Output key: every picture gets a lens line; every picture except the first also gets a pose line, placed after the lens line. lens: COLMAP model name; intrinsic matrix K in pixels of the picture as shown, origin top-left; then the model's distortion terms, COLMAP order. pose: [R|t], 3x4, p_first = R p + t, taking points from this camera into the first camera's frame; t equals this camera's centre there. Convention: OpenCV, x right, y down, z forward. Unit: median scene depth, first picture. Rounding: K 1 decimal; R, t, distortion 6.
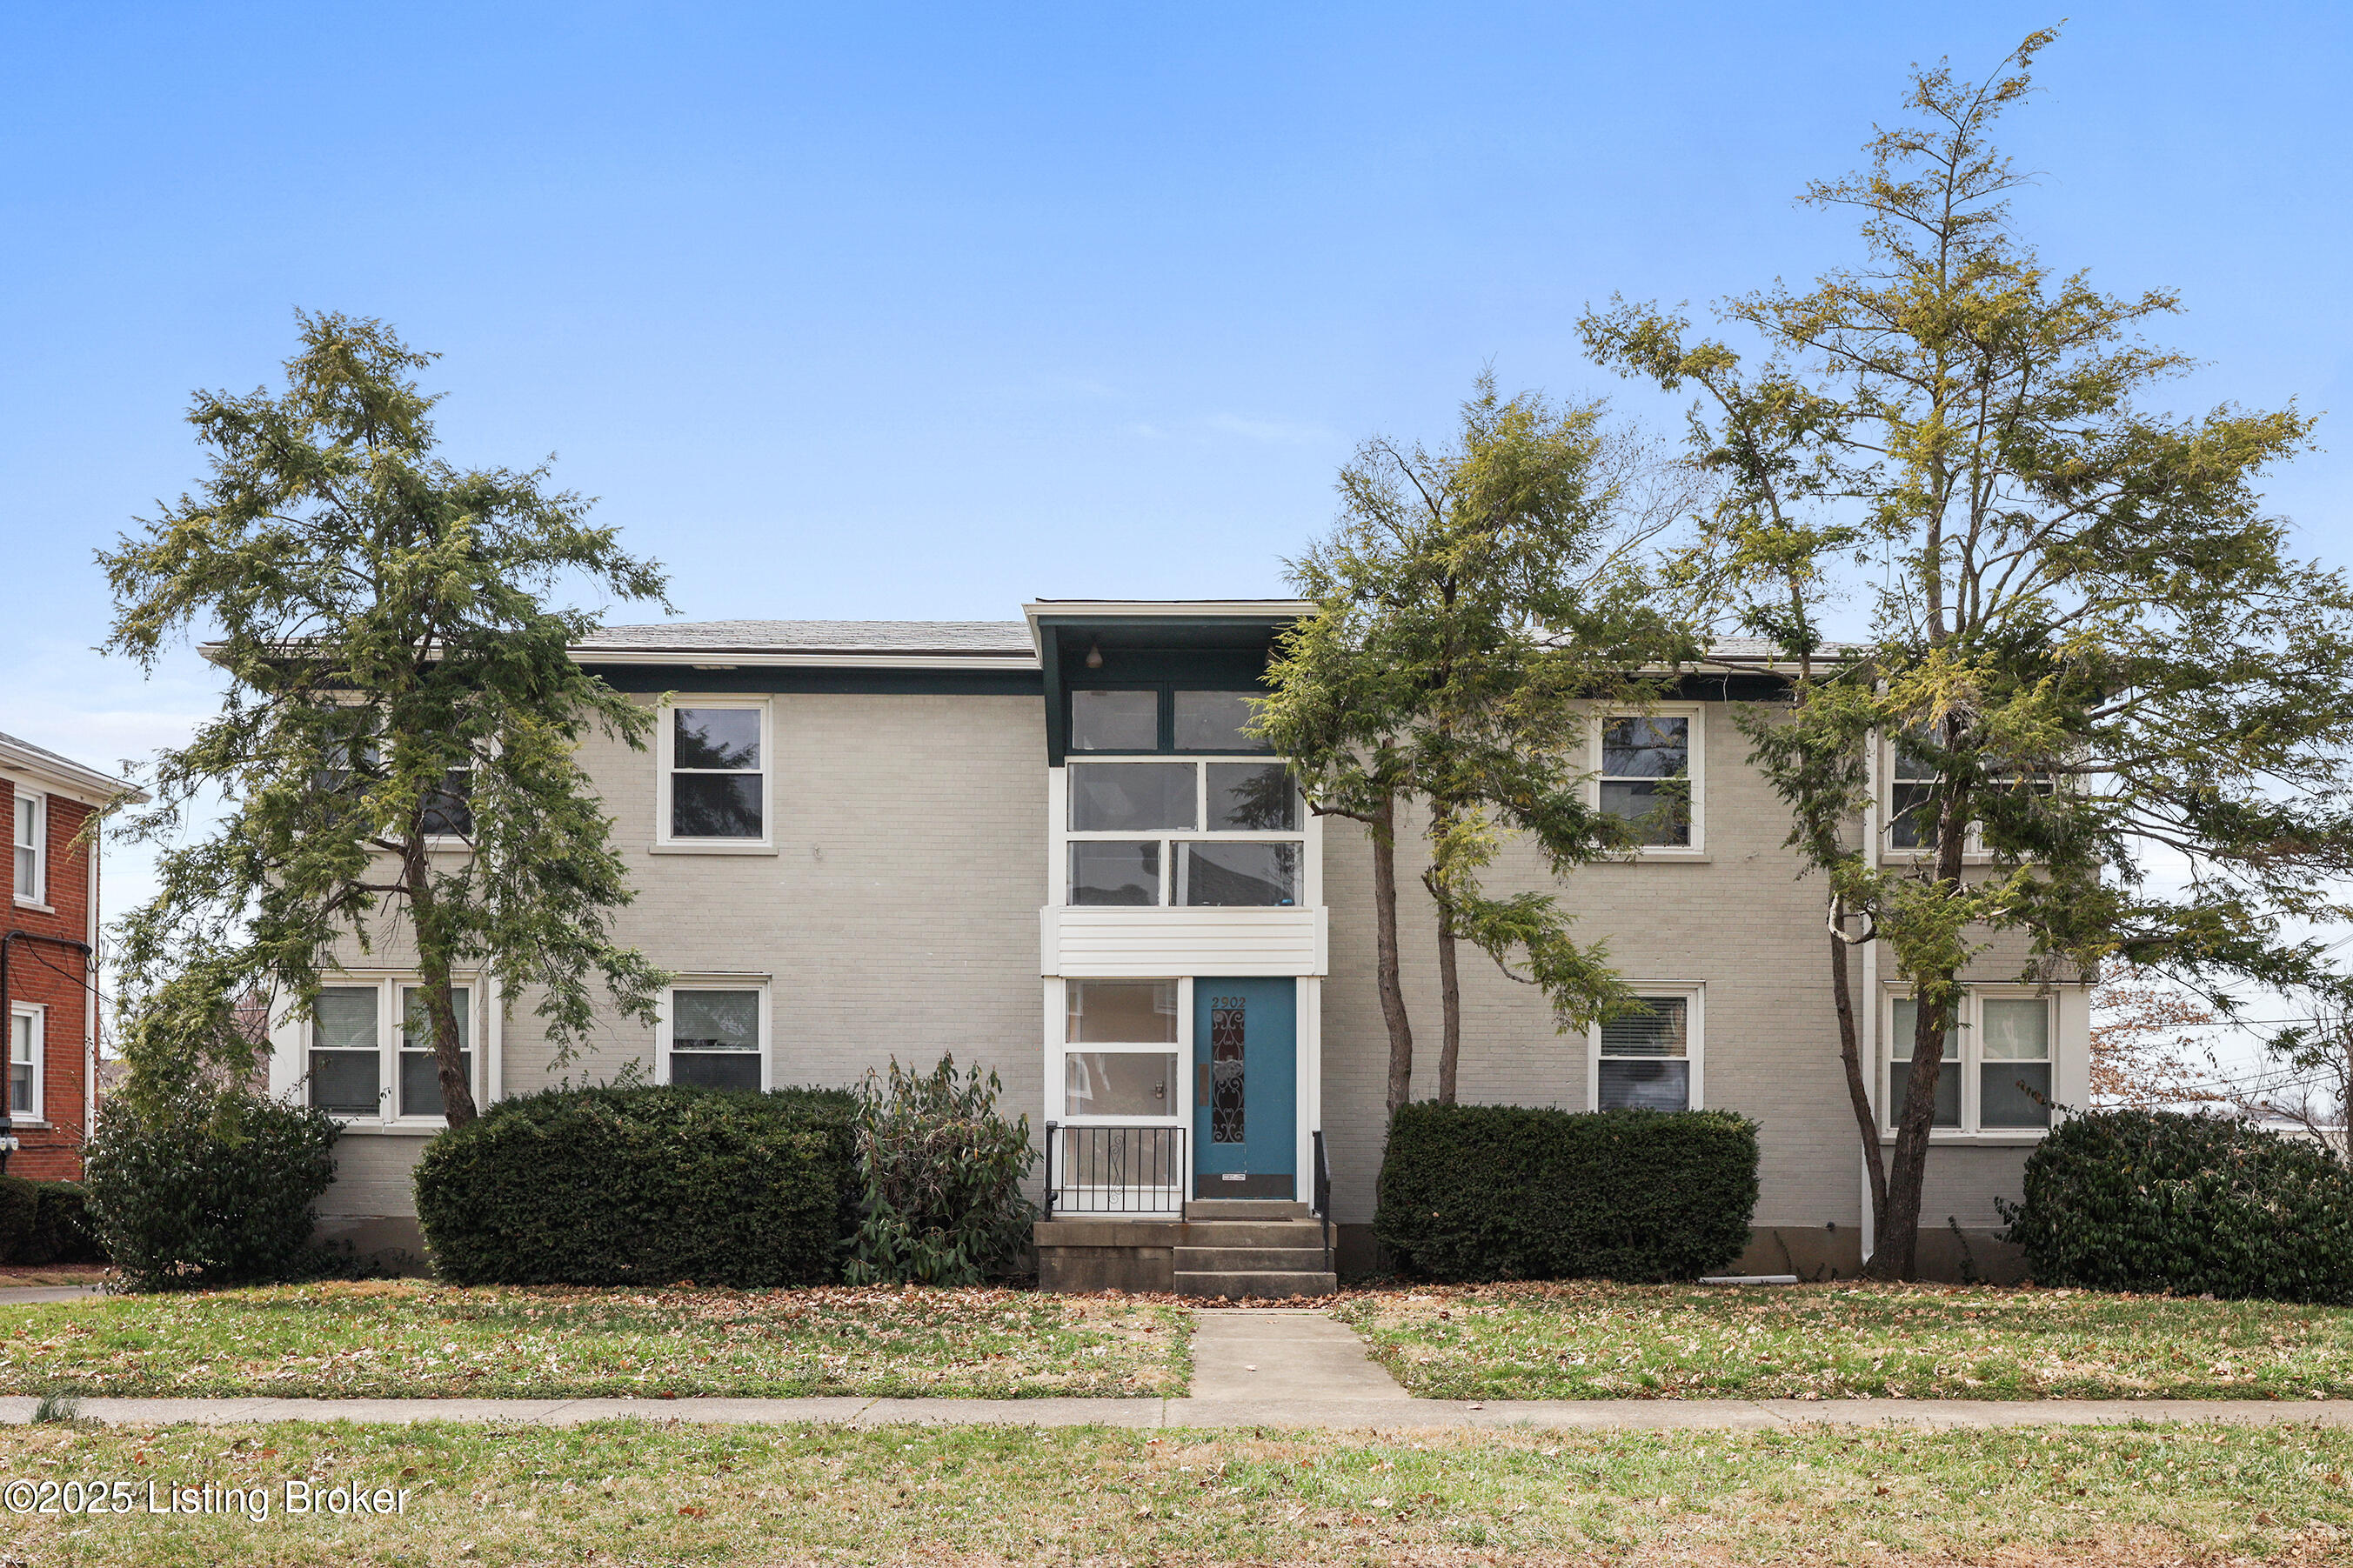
lens RADIAL K [[2312.4, 0, 1176.5], [0, 2312.4, 784.0], [0, 0, 1]] dist [0.012347, 0.002282]
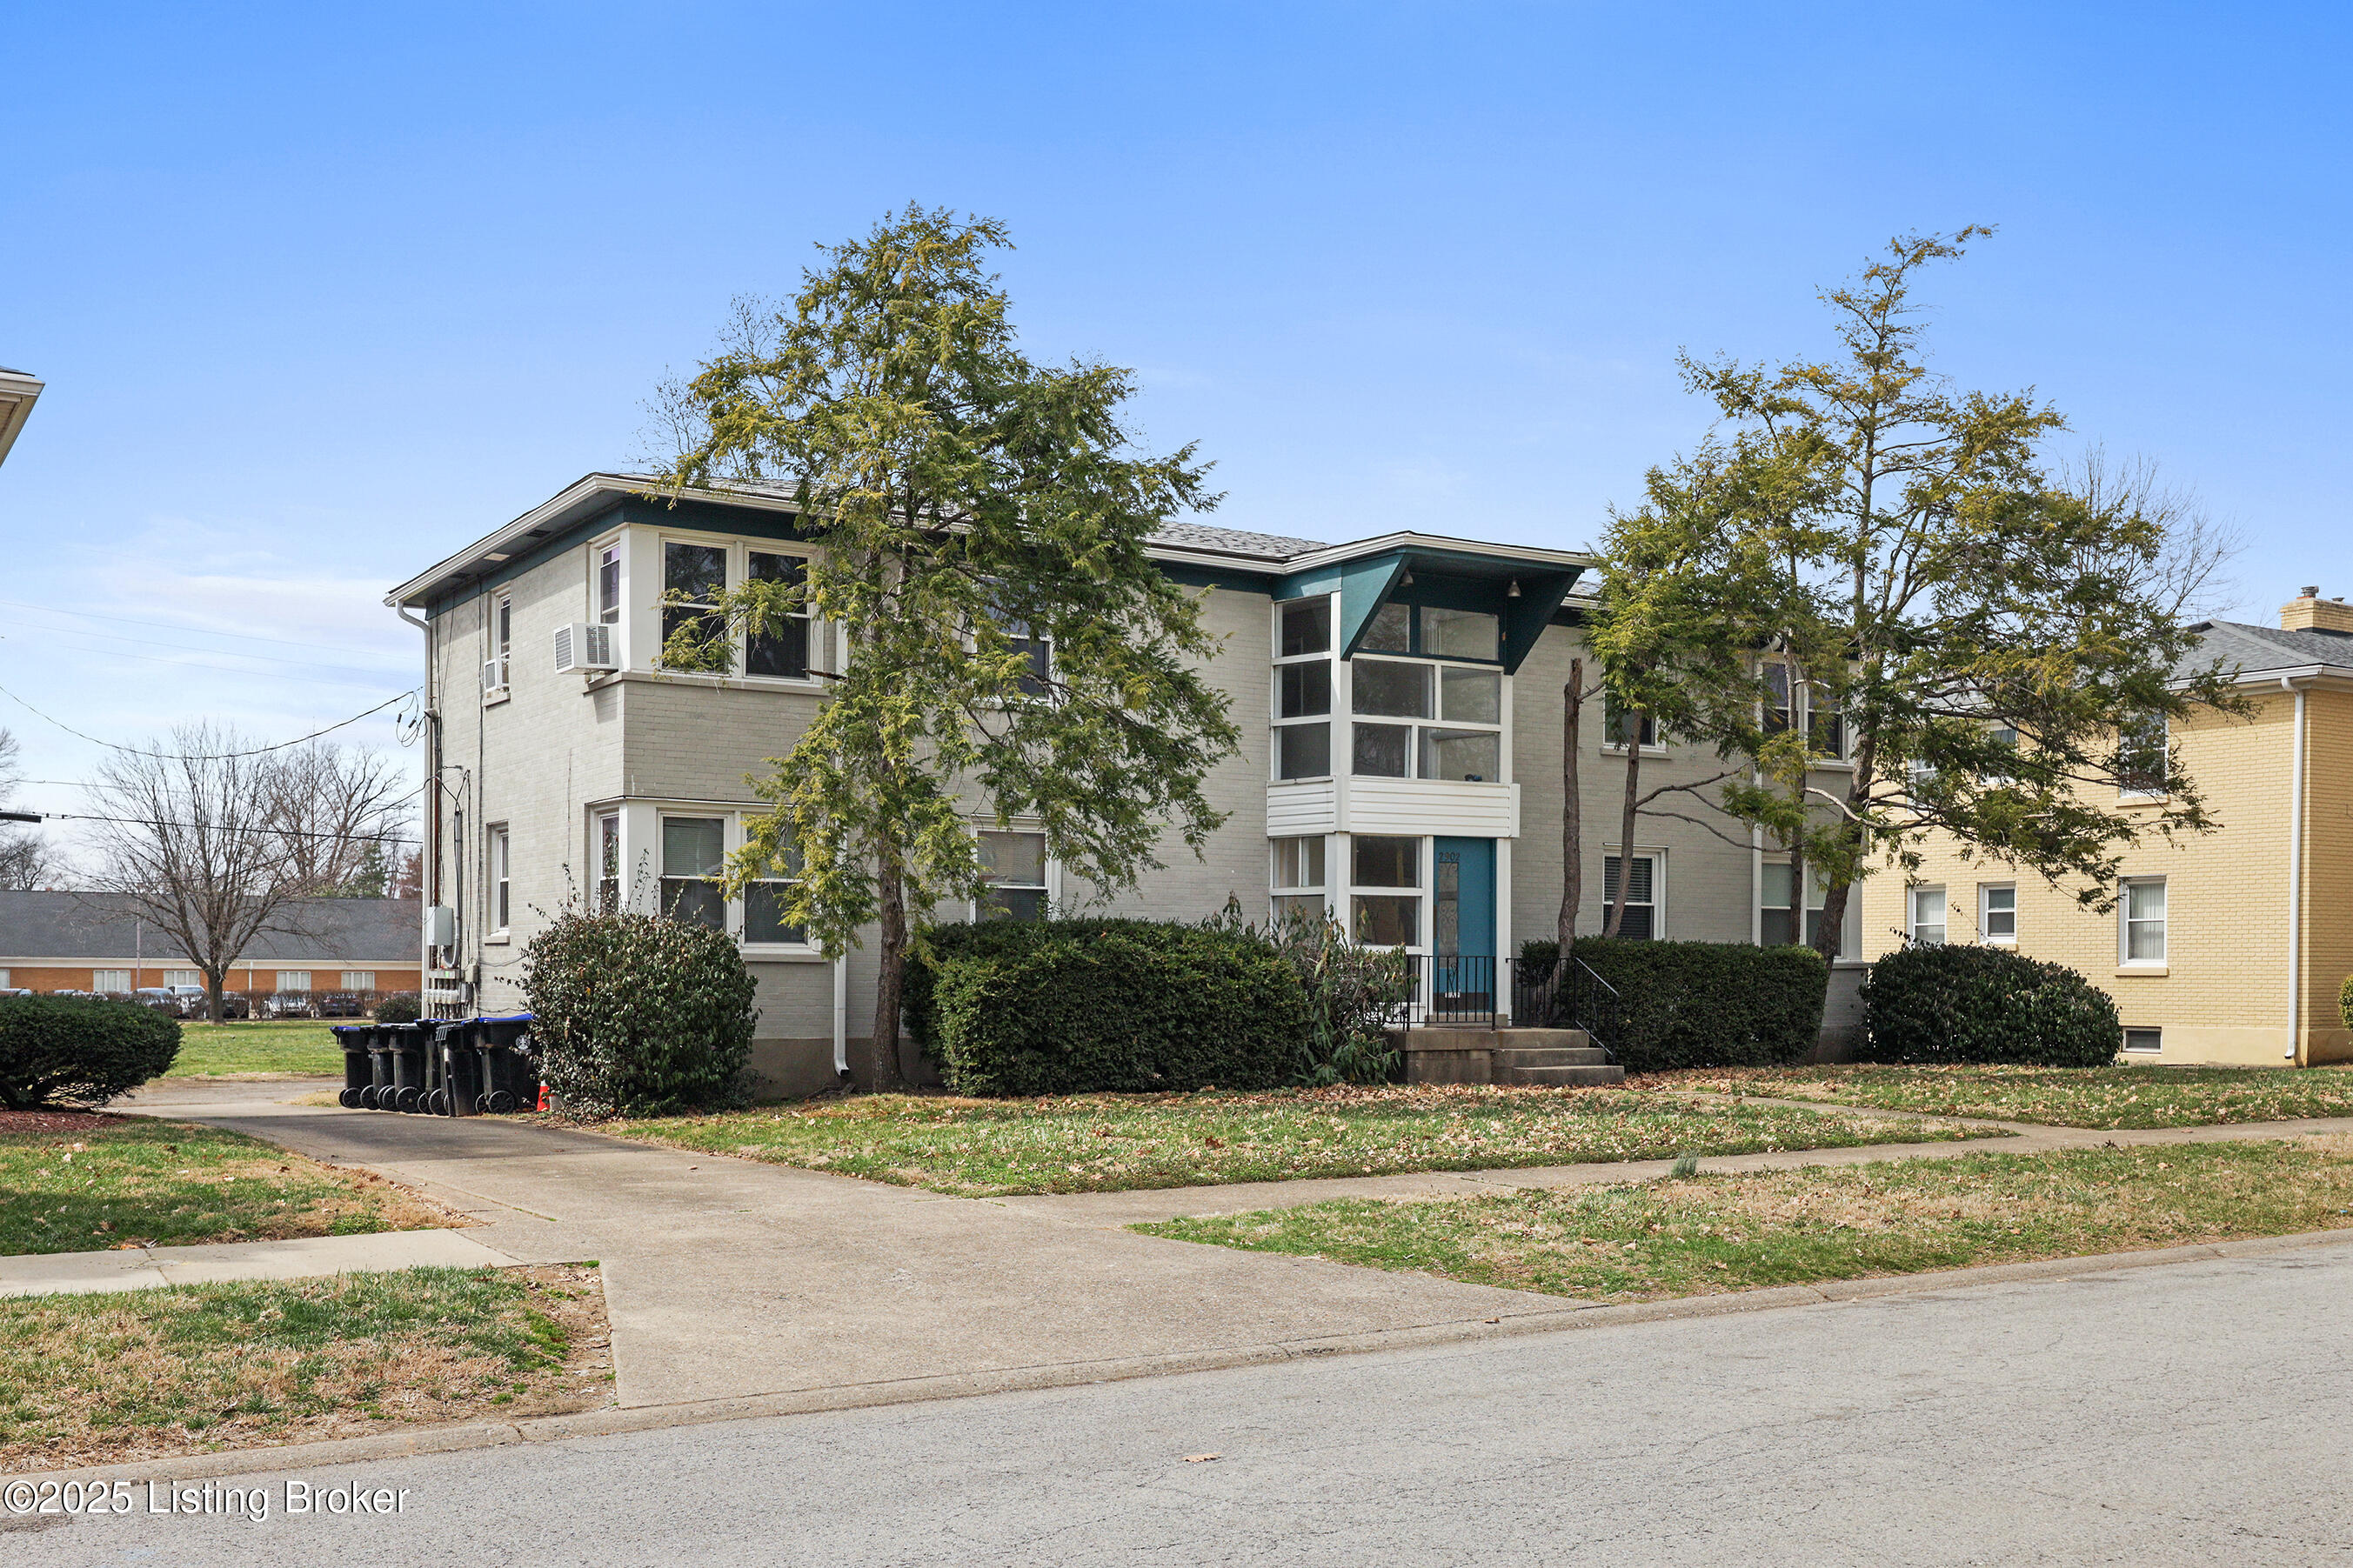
lens RADIAL K [[2314.8, 0, 1185.2], [0, 2314.8, 653.2], [0, 0, 1]] dist [-0.005012, -0.002511]
pose [[0.828561, 0.074403, 0.554934, -0.811194], [-0.086578, 0.996236, -0.004302, 0.001792], [-0.553165, -0.044481, 0.831883, 0.035156]]
